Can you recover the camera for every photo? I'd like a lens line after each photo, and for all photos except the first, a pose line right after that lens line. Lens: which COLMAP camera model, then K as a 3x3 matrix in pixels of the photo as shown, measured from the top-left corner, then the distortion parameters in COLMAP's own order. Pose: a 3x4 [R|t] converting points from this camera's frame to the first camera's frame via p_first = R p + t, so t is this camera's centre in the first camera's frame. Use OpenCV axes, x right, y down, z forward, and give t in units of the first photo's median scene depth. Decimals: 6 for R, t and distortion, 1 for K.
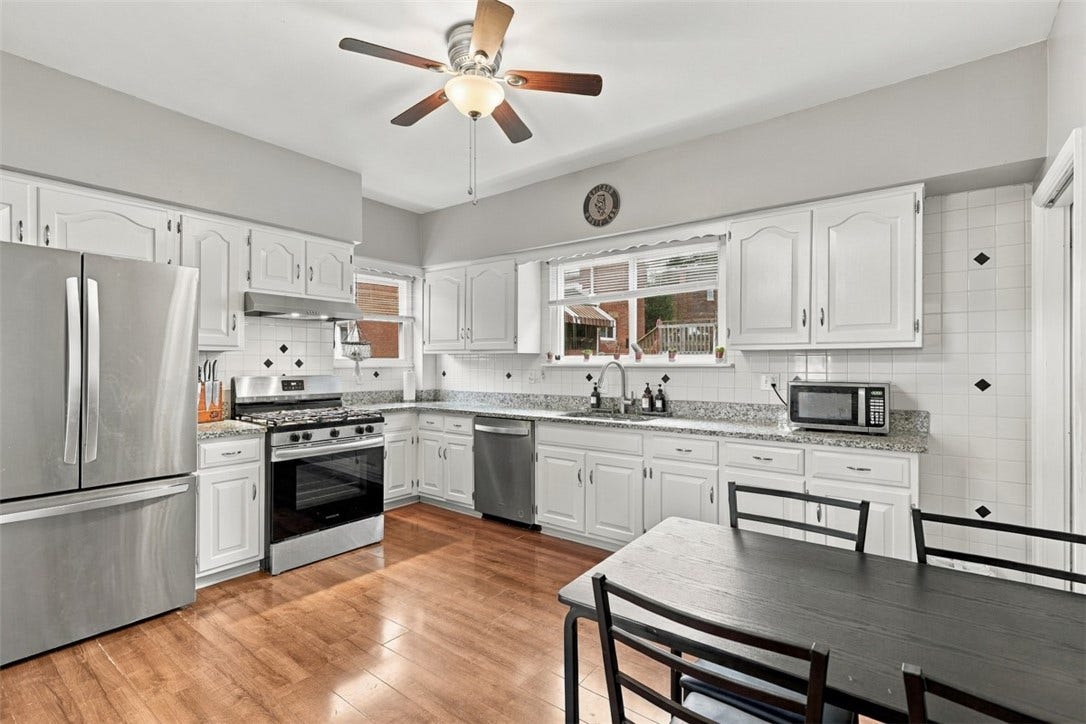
lens RADIAL K [[504.8, 0, 558.6], [0, 504.8, 364.6], [0, 0, 1]] dist [0.000652, 0.000258]
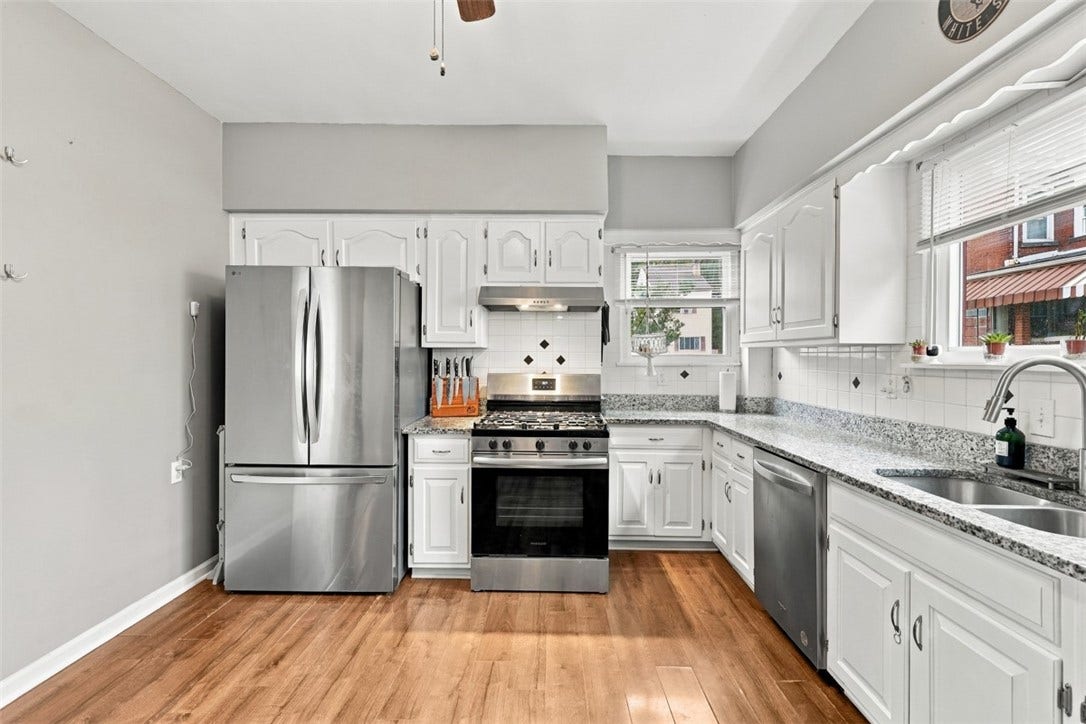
lens RADIAL K [[504.8, 0, 543.7], [0, 504.8, 358.3], [0, 0, 1]] dist [0.000652, 0.000258]
pose [[0.579371, 0.001945, -0.815062, 0.212451], [-0.005274, 0.999985, -0.001362, -0.004668], [0.815047, 0.005088, 0.579373, 0.466182]]
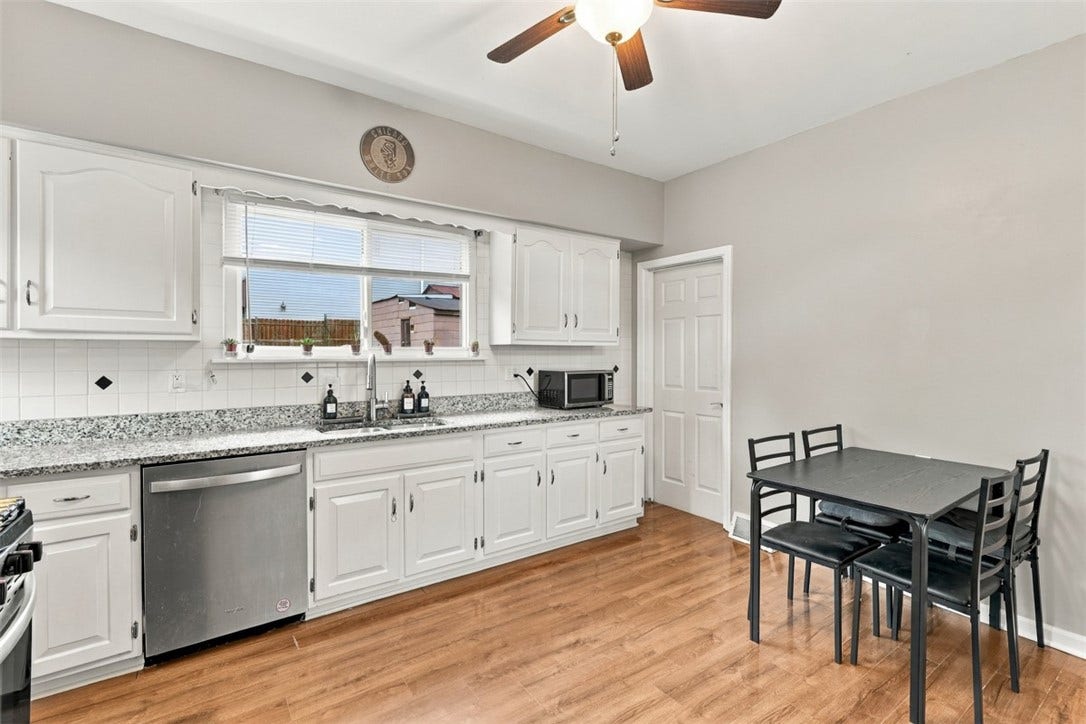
lens RADIAL K [[504.8, 0, 542.2], [0, 504.8, 356.6], [0, 0, 1]] dist [0.000652, 0.000258]
pose [[0.299500, -0.003839, 0.954089, -0.578157], [0.003700, 0.999989, 0.002862, -0.005442], [-0.954089, 0.002673, 0.299511, 0.534980]]
